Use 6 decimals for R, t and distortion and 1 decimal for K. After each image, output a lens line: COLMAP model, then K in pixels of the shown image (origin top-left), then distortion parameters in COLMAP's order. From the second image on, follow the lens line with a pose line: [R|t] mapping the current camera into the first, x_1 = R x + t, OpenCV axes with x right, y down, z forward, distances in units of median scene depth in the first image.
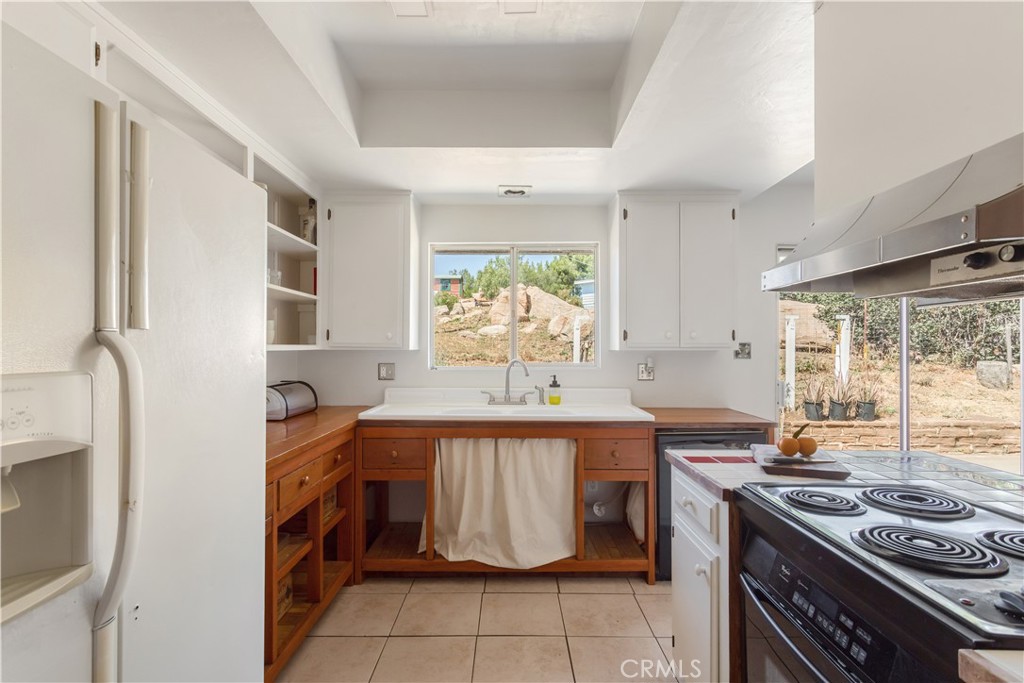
lens RADIAL K [[495.7, 0, 512.0], [0, 495.7, 341.5], [0, 0, 1]] dist [0.000001, 0.000946]
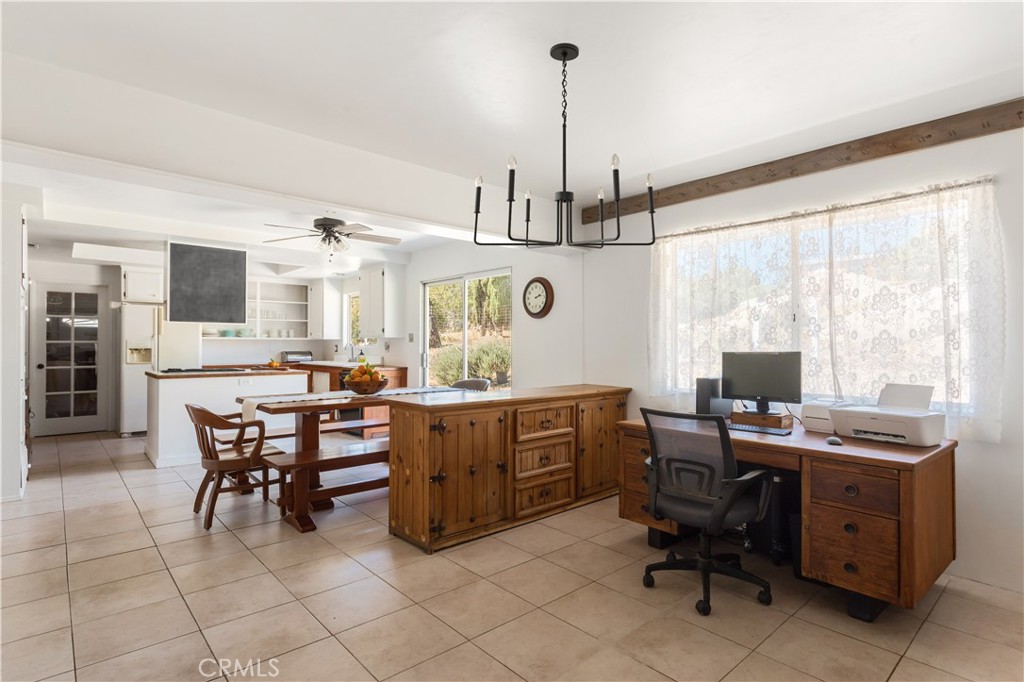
lens RADIAL K [[515.3, 0, 510.1], [0, 515.3, 334.8], [0, 0, 1]] dist [-0.003259, 0.001985]
pose [[0.667997, -0.018172, -0.743942, 2.487793], [0.012839, 0.999834, -0.012894, 0.043254], [0.744053, -0.000938, 0.668120, -0.079653]]
